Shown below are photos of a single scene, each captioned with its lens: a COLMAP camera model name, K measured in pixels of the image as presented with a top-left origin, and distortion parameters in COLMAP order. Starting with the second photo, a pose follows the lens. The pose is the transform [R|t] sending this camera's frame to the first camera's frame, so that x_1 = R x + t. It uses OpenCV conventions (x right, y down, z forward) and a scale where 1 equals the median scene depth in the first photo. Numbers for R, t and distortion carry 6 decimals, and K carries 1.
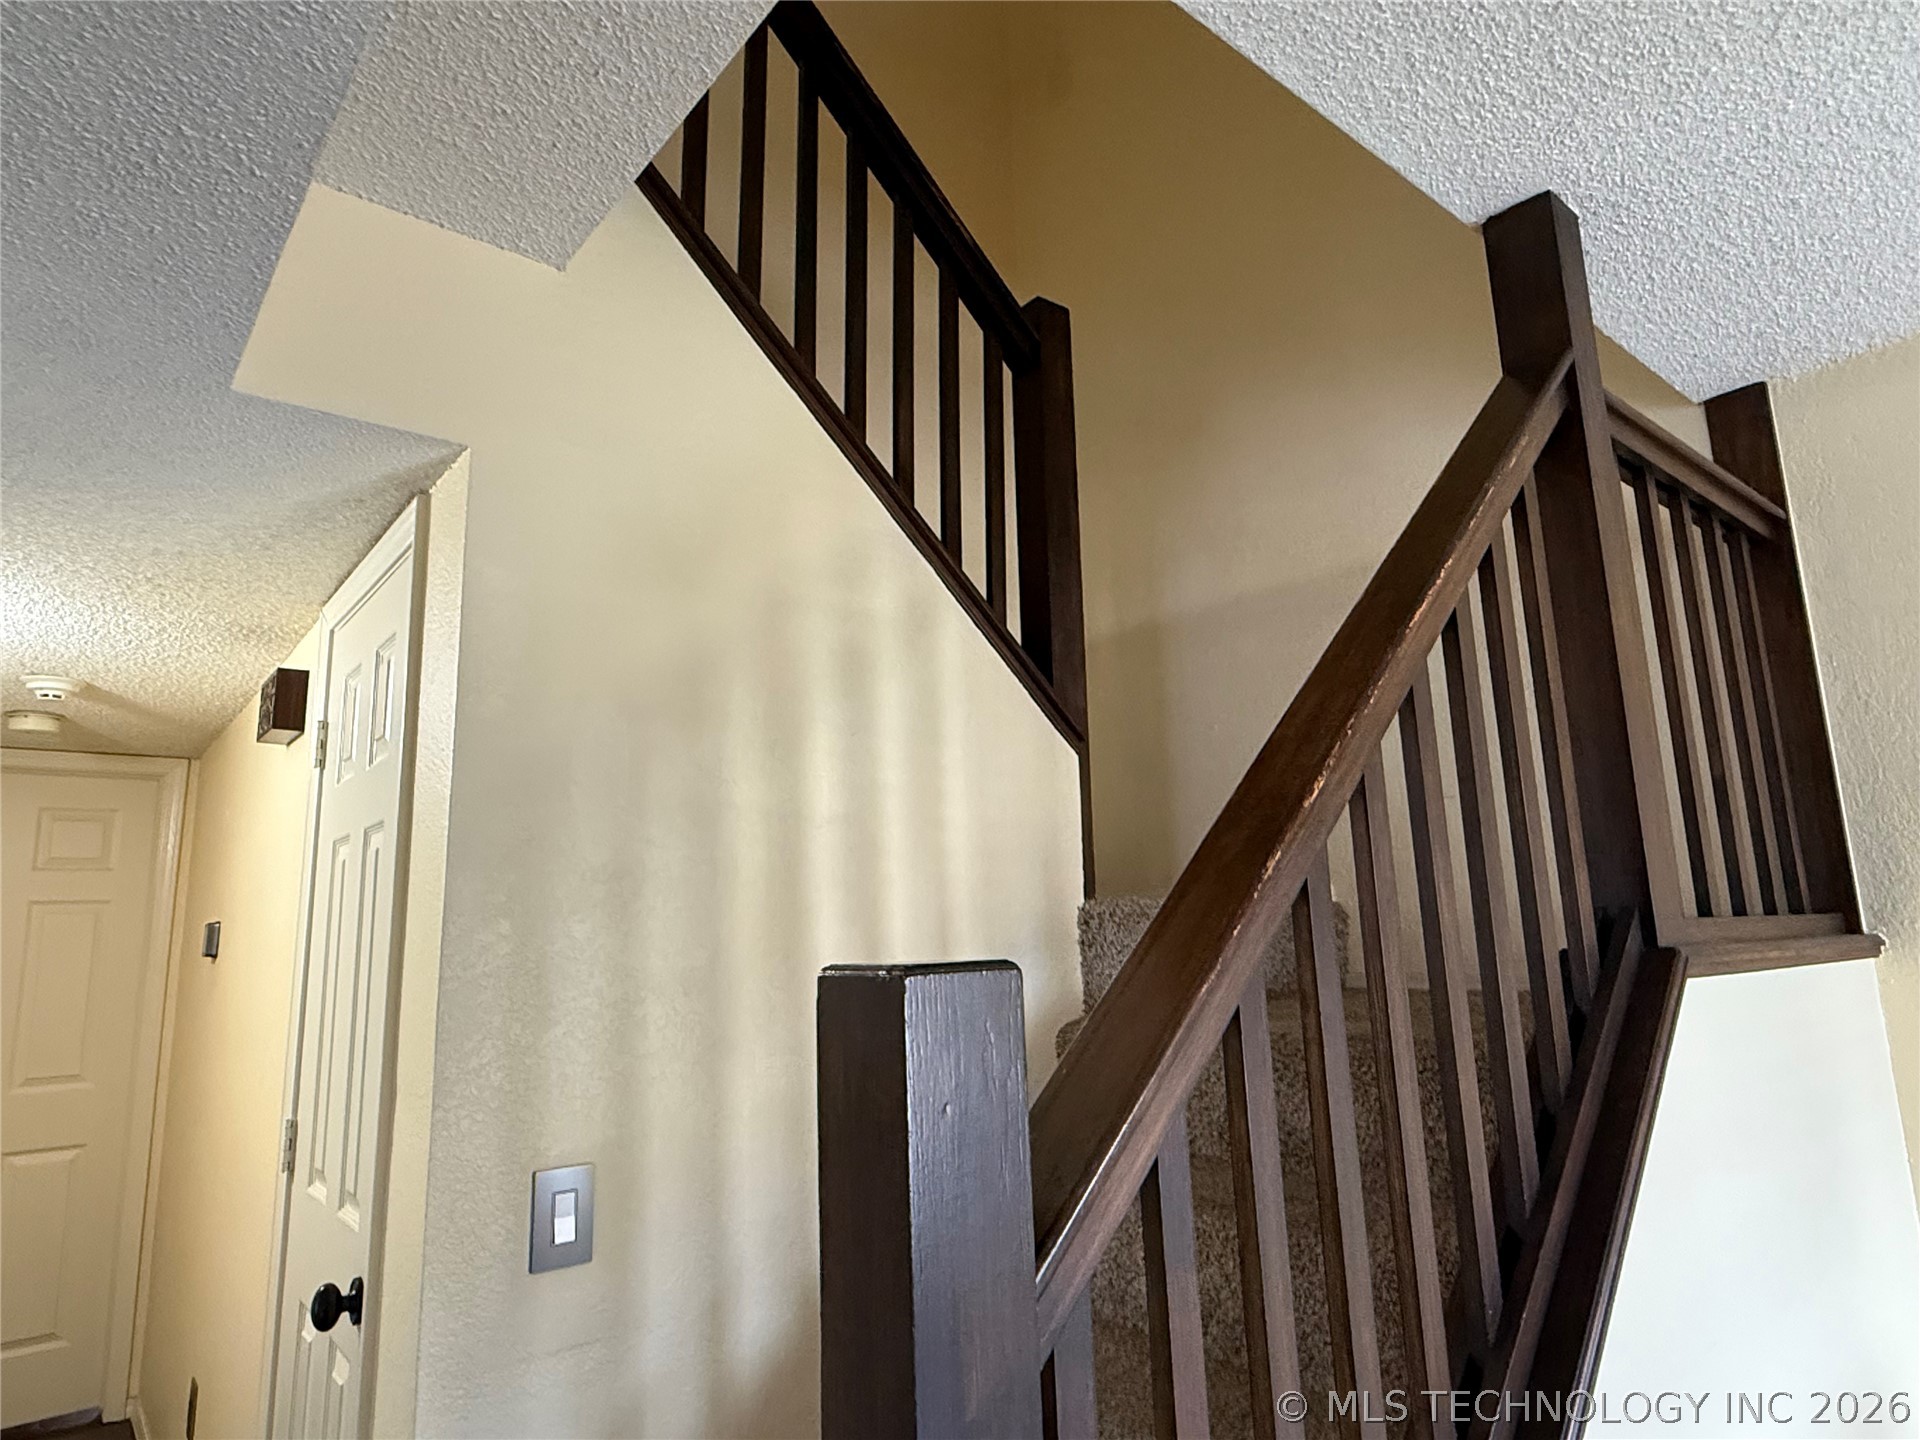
lens RADIAL K [[1127.4, 0, 960.0], [0, 1127.4, 720.0], [0, 0, 1]] dist [0.001517, -0.001294]
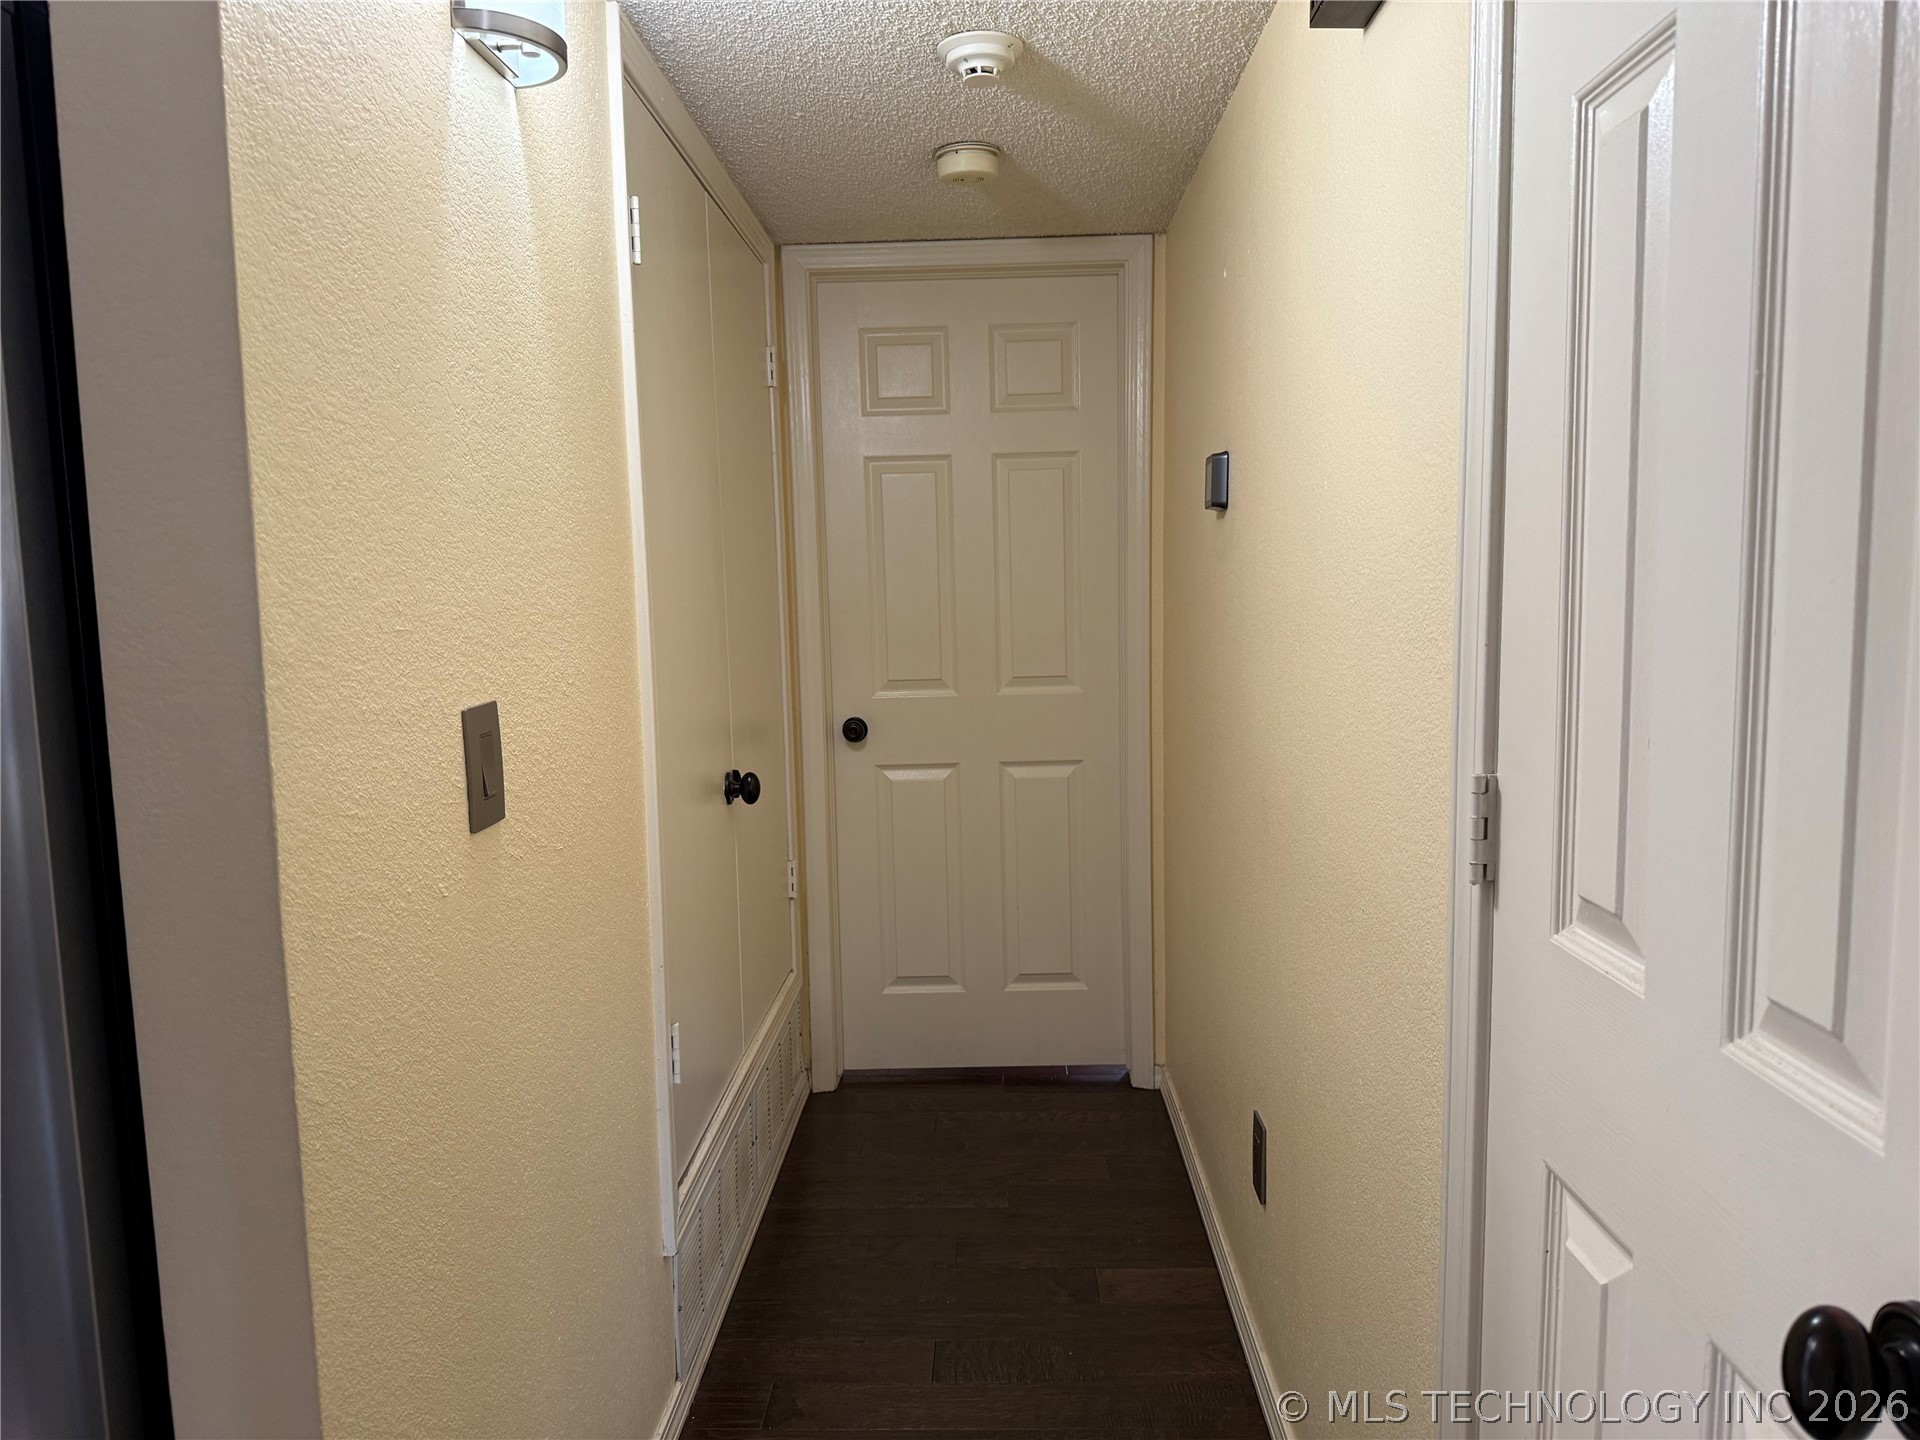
lens RADIAL K [[1356.7, 0, 948.1], [0, 1356.7, 734.6], [0, 0, 1]] dist [0.074068, -0.099089]
pose [[0.751078, 0.086529, -0.654518, -0.259000], [0.120431, 0.956785, 0.264687, 0.109455], [0.649136, -0.277625, 0.708200, 0.311877]]
